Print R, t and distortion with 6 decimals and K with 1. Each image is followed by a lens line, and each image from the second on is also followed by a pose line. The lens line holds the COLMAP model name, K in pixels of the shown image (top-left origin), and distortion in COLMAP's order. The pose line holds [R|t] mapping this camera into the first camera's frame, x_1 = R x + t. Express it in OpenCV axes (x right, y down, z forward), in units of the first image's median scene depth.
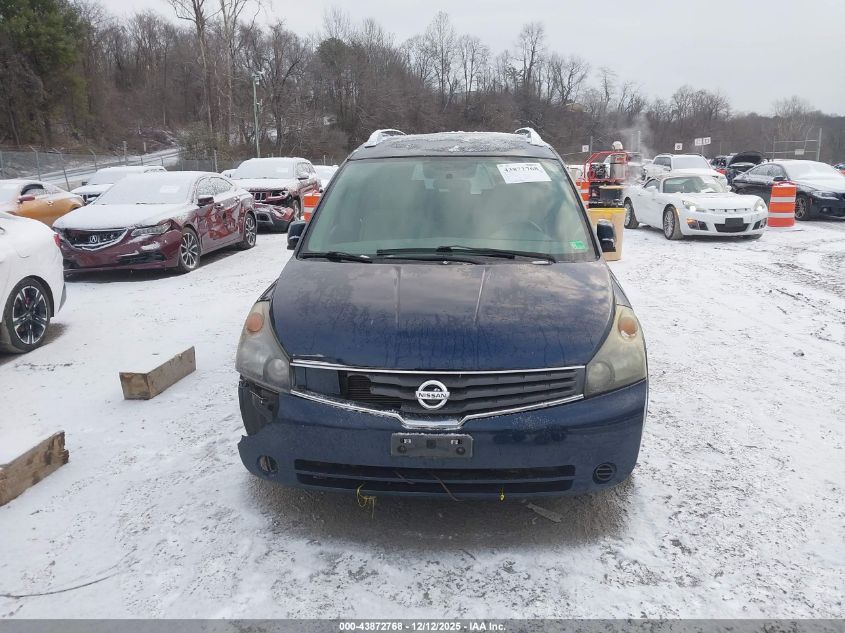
lens RADIAL K [[588.3, 0, 422.6], [0, 588.3, 335.7], [0, 0, 1]] dist [0.008790, 0.003482]
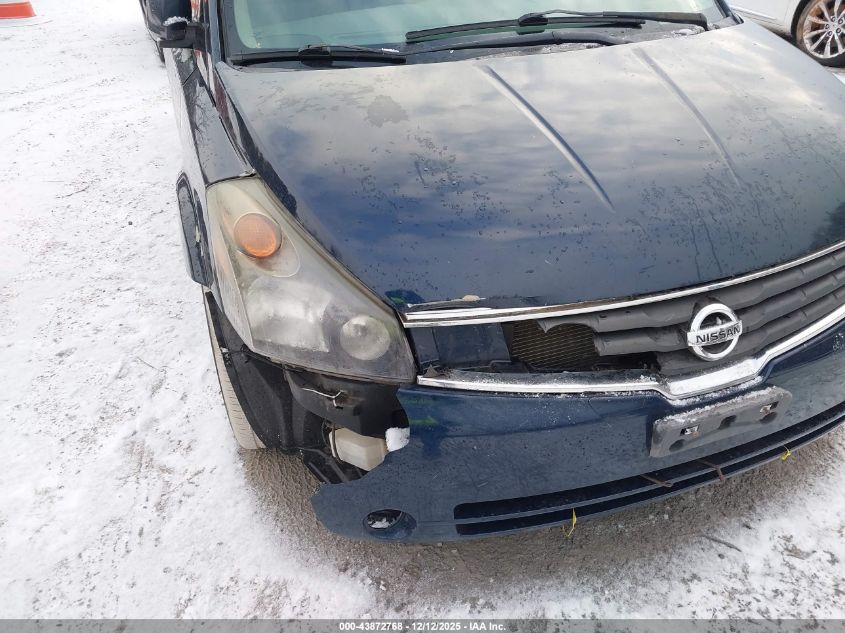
lens RADIAL K [[588.3, 0, 422.6], [0, 588.3, 335.7], [0, 0, 1]] dist [0.008790, 0.003482]
pose [[0.921417, -0.242402, 0.303698, -0.368208], [0.127636, 0.927006, 0.352660, -0.107679], [-0.367016, -0.286184, 0.885098, 0.626652]]
